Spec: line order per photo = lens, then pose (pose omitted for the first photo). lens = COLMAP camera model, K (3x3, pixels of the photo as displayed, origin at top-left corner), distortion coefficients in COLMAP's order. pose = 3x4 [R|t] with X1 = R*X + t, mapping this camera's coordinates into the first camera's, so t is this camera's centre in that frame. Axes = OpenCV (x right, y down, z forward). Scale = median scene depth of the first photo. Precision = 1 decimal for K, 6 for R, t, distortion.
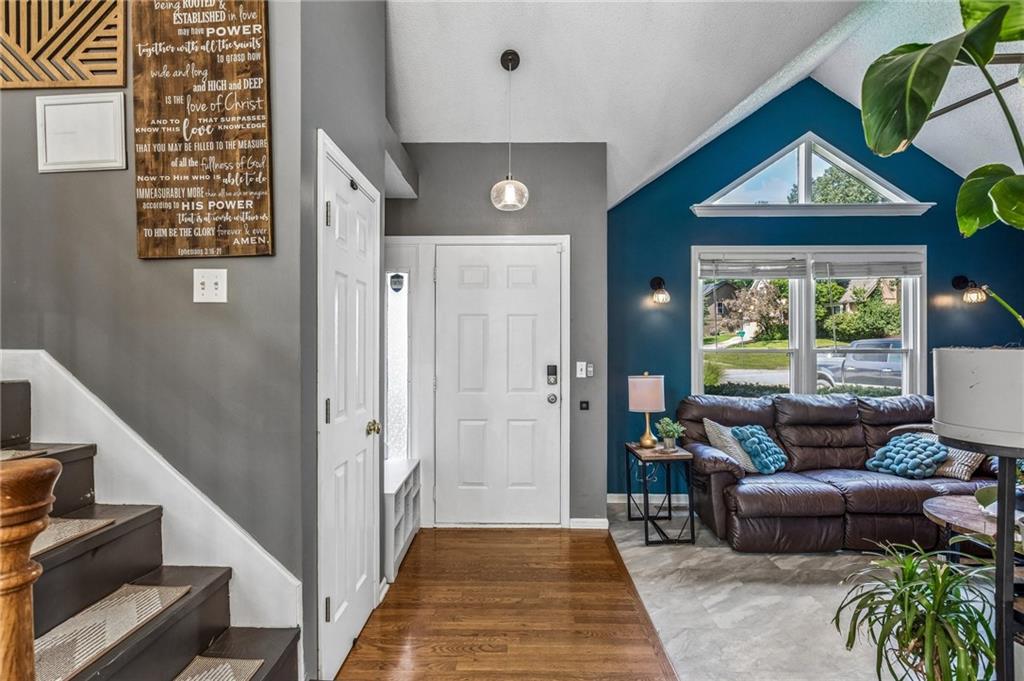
lens RADIAL K [[473.8, 0, 501.7], [0, 473.8, 345.1], [0, 0, 1]] dist [-0.006217, 0.000694]
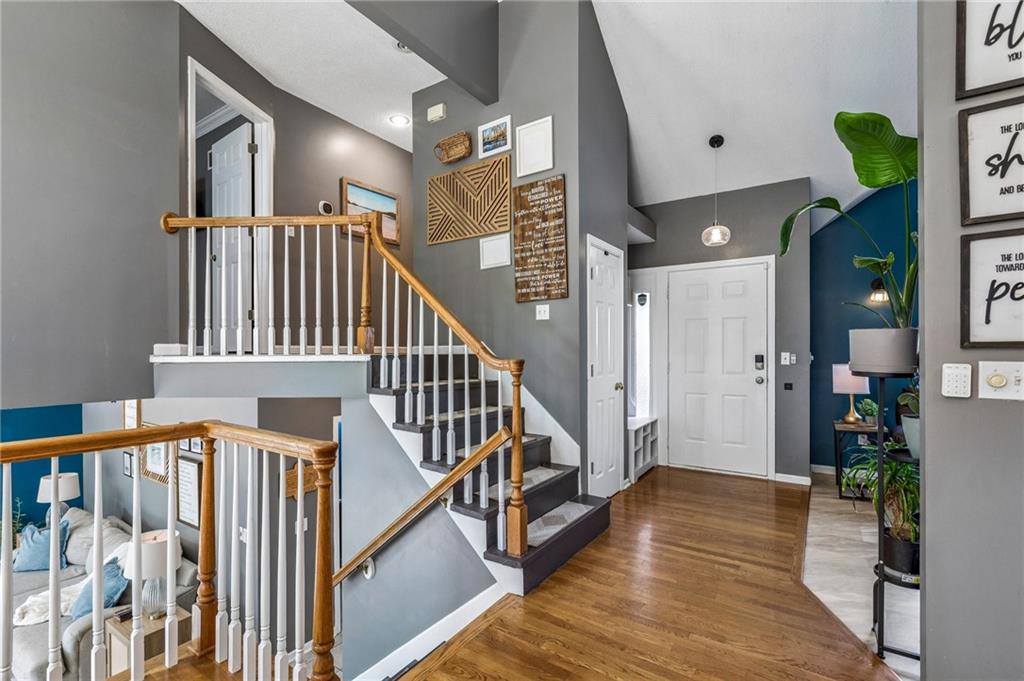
lens RADIAL K [[464.3, 0, 505.2], [0, 464.3, 349.5], [0, 0, 1]] dist [-0.000104, 0.001651]
pose [[0.837938, -0.003679, -0.545753, 0.237231], [0.002585, 0.999993, -0.002773, 0.031074], [0.545759, 0.000913, 0.837942, -0.508624]]
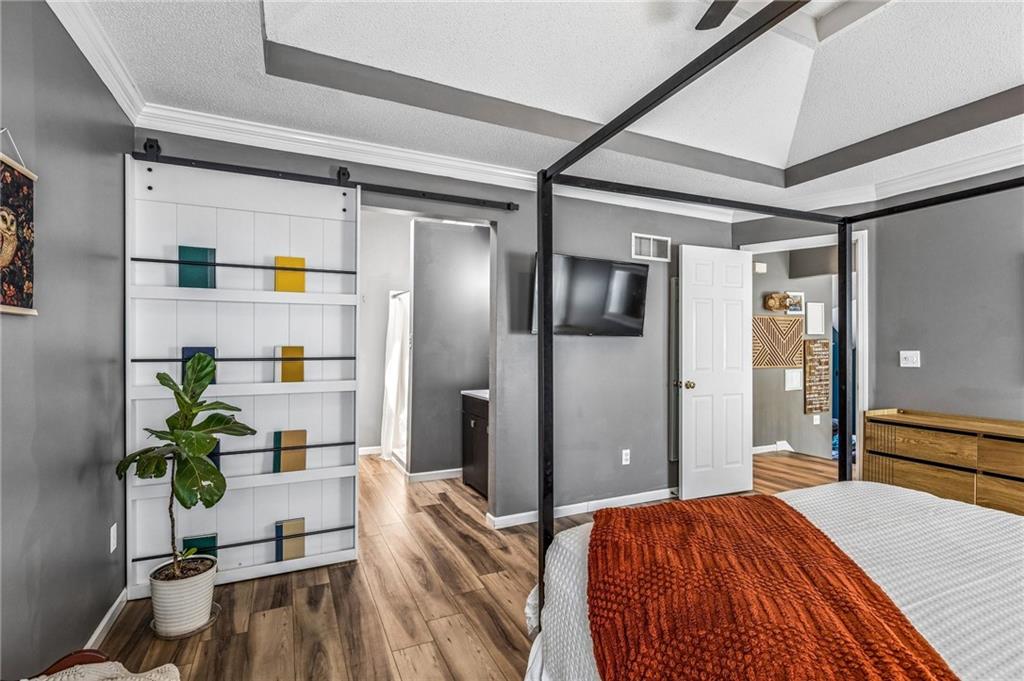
lens RADIAL K [[473.8, 0, 512.3], [0, 473.8, 345.0], [0, 0, 1]] dist [-0.006217, 0.000694]
pose [[0.901619, 0.004076, 0.432511, -2.293085], [-0.001032, 0.999973, -0.007272, -0.358104], [-0.432529, 0.006111, 0.901599, -0.692608]]
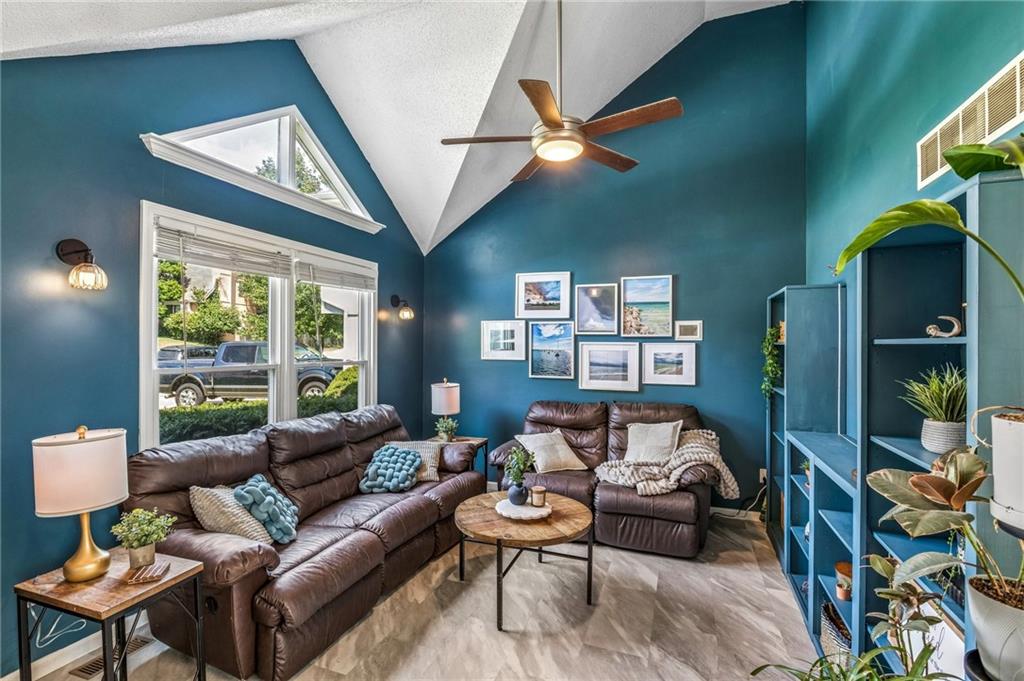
lens RADIAL K [[473.8, 0, 514.7], [0, 473.8, 342.9], [0, 0, 1]] dist [-0.006217, 0.000694]
pose [[0.329008, 0.006463, 0.944305, -0.013383], [-0.004574, 0.999976, -0.005250, -0.033437], [-0.944316, -0.002591, 0.329030, 0.450935]]
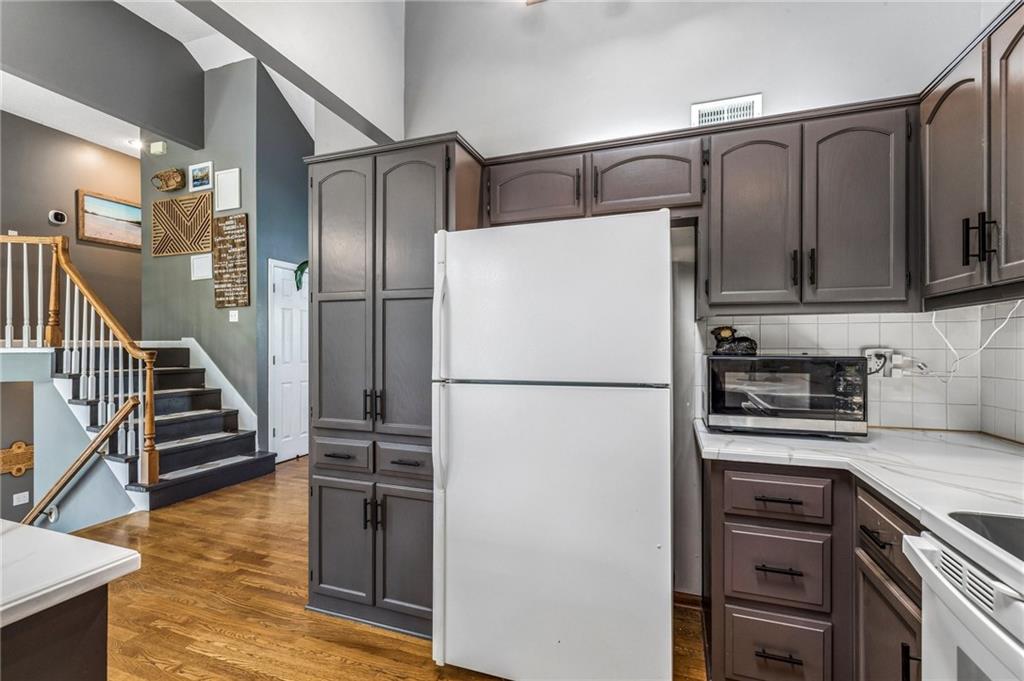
lens RADIAL K [[464.3, 0, 513.3], [0, 464.3, 348.8], [0, 0, 1]] dist [-0.000104, 0.001651]
pose [[0.948139, 0.005768, -0.317803, 1.046067], [-0.003808, 0.999970, 0.006789, 0.028901], [0.317833, -0.005227, 0.948132, -0.643497]]
